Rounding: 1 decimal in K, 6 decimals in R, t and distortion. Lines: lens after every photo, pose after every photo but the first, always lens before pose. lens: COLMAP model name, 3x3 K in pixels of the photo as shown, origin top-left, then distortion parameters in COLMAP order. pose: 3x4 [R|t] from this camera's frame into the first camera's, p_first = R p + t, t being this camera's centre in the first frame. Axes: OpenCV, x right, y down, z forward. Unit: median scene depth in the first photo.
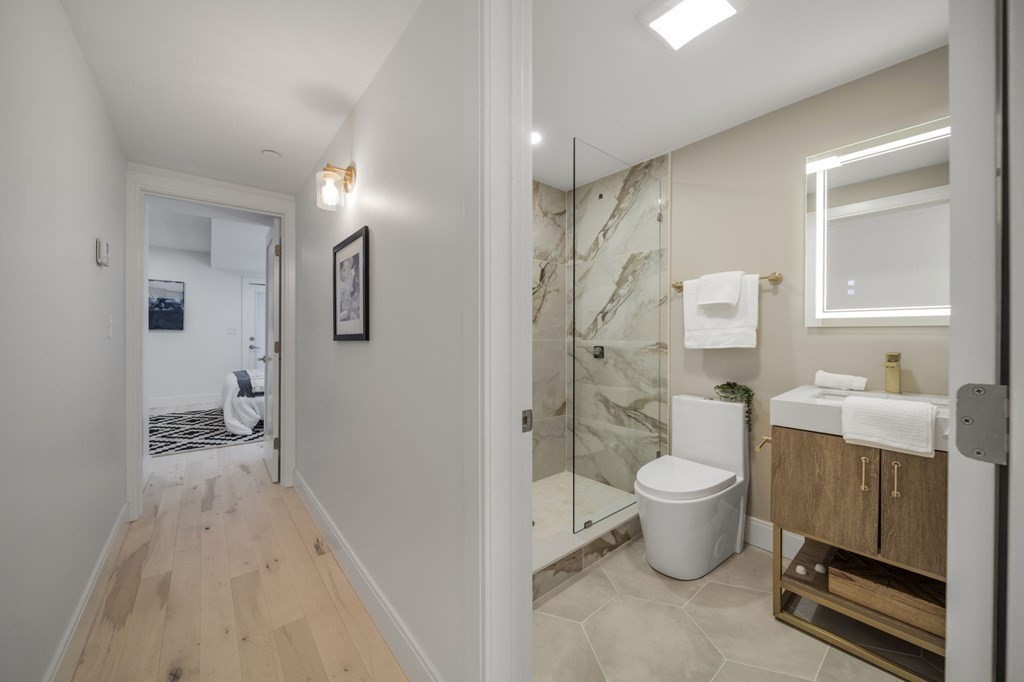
lens RADIAL K [[370.2, 0, 515.7], [0, 370.2, 336.8], [0, 0, 1]] dist [-0.002742, -0.000312]
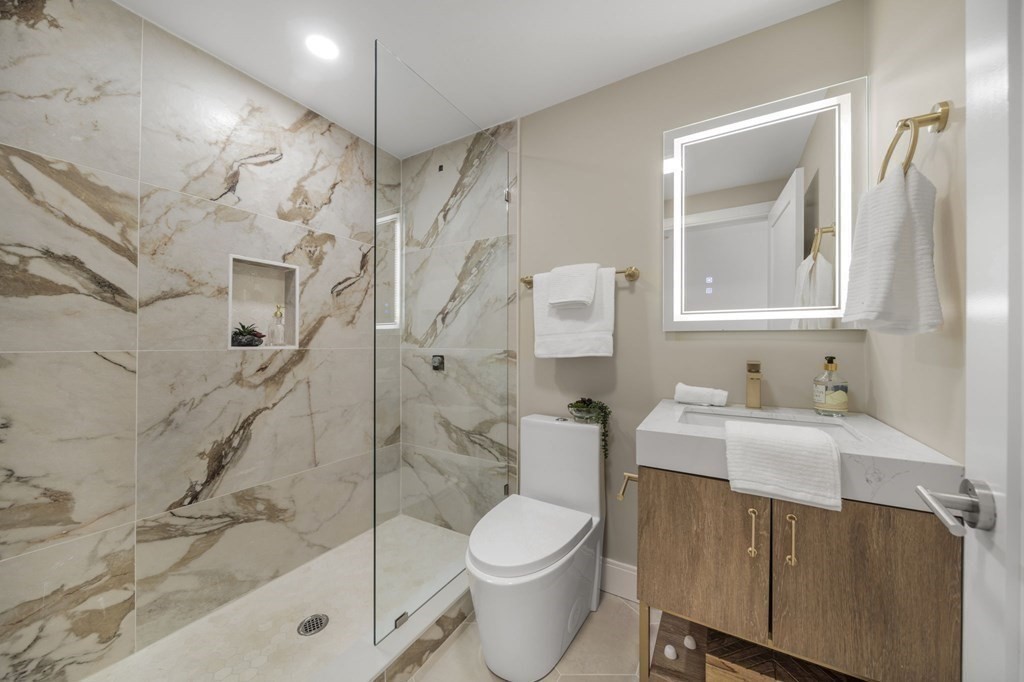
lens RADIAL K [[370.2, 0, 508.1], [0, 370.2, 342.5], [0, 0, 1]] dist [-0.002742, -0.000312]
pose [[0.946066, -0.000064, 0.323975, 0.160013], [0.001424, 0.999991, -0.003962, 0.001988], [-0.323972, 0.004210, 0.946057, 0.290934]]
